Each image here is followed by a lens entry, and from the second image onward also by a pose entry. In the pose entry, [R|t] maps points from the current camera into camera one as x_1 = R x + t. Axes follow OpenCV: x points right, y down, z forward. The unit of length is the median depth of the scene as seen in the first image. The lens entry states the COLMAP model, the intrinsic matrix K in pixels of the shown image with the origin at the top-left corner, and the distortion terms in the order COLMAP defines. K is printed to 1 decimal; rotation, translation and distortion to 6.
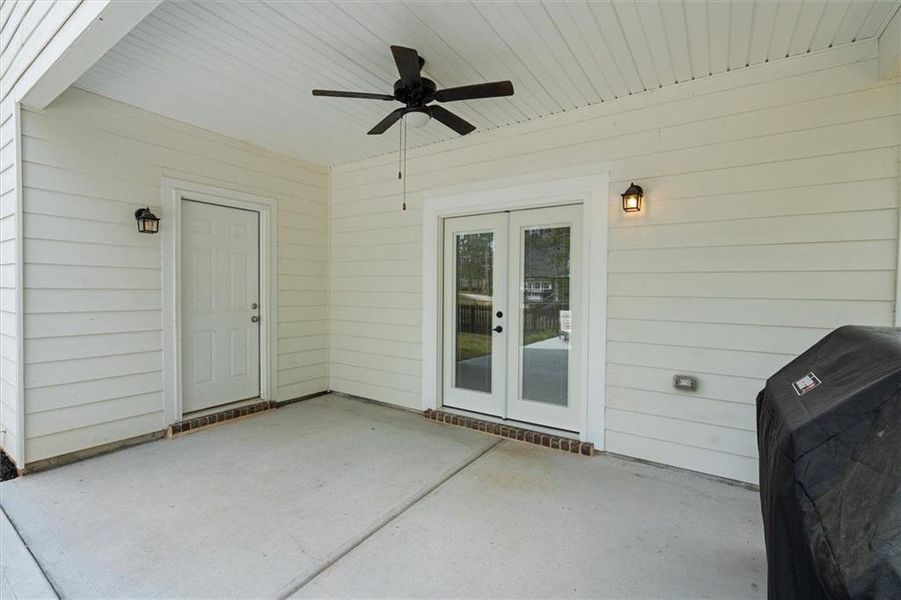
lens RADIAL K [[403.0, 0, 450.8], [0, 403.0, 297.1], [0, 0, 1]] dist [-0.002367, -0.000336]
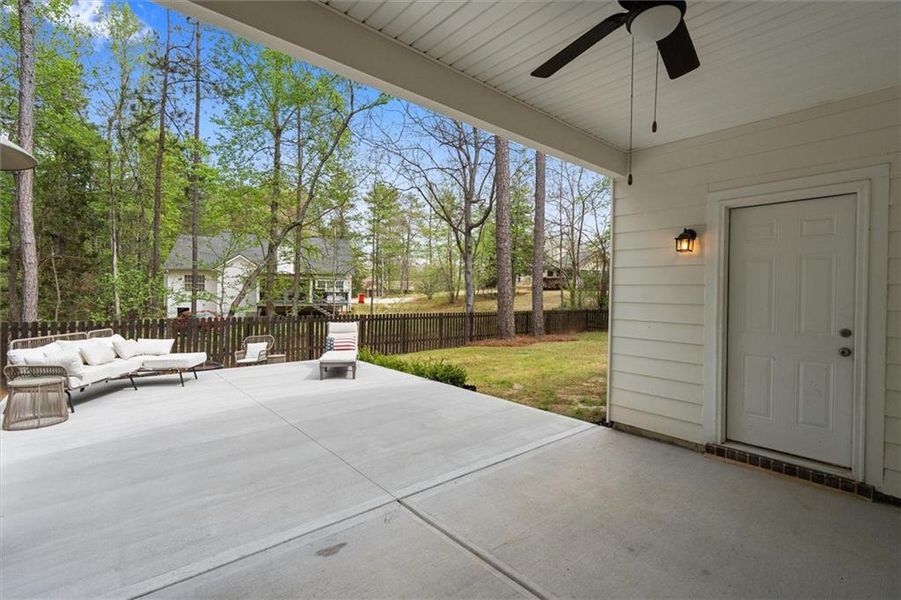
lens RADIAL K [[403.0, 0, 453.6], [0, 403.0, 297.8], [0, 0, 1]] dist [-0.002367, -0.000336]
pose [[-0.261761, -0.004115, -0.965124, 0.409681], [-0.042656, 0.999063, 0.007310, -0.016506], [0.964189, 0.043082, -0.261692, 0.637061]]
